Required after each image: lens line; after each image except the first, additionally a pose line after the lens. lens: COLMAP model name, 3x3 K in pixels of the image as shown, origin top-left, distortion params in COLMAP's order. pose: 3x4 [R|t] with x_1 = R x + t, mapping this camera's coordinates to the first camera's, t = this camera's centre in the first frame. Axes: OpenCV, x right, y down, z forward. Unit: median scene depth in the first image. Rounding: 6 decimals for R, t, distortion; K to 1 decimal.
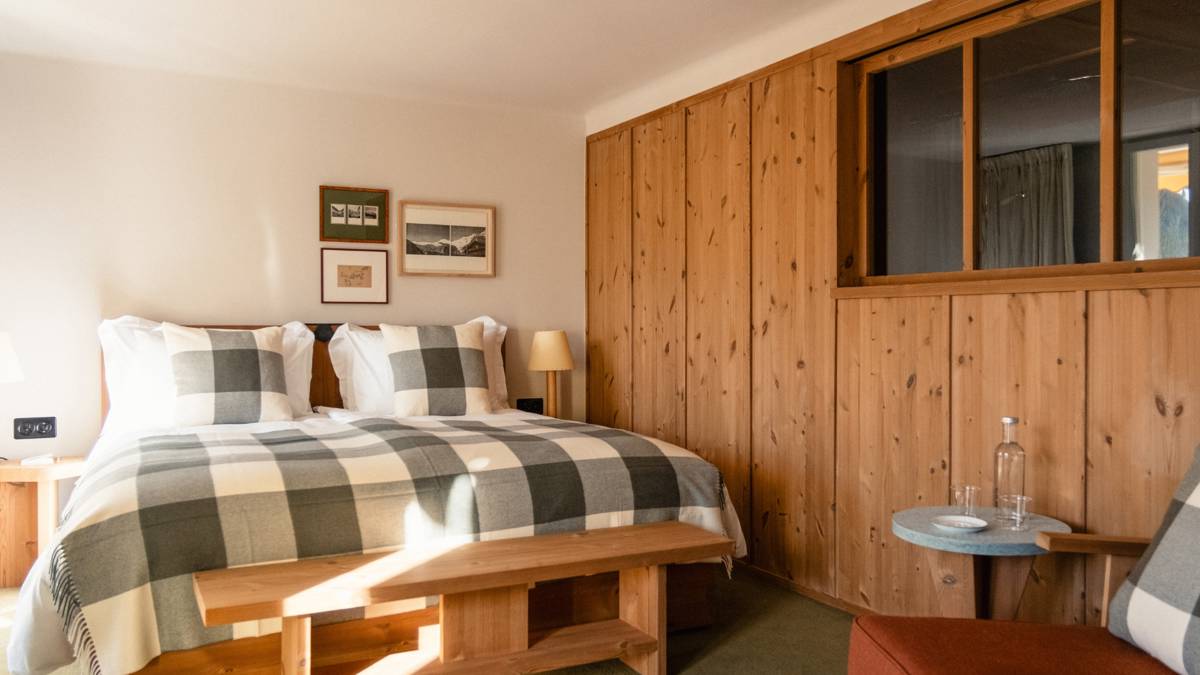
lens RADIAL K [[927.8, 0, 572.9], [0, 927.8, 344.0], [0, 0, 1]] dist [0.023991, 0.003361]
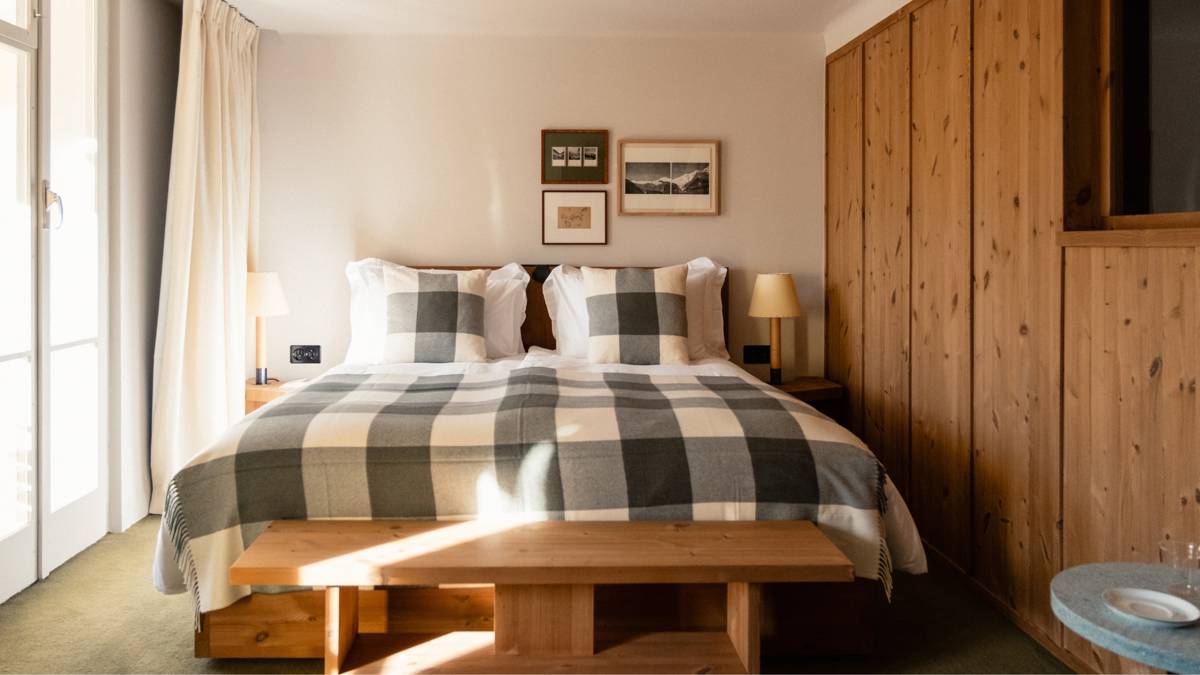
lens RADIAL K [[861.7, 0, 599.6], [0, 861.7, 256.5], [0, 0, 1]] dist [-0.008002, 0.041445]
pose [[0.905373, 0.005515, -0.424582, 0.237891], [-0.008428, 0.999952, -0.004984, -0.033400], [0.424534, 0.008091, 0.905376, 0.212026]]
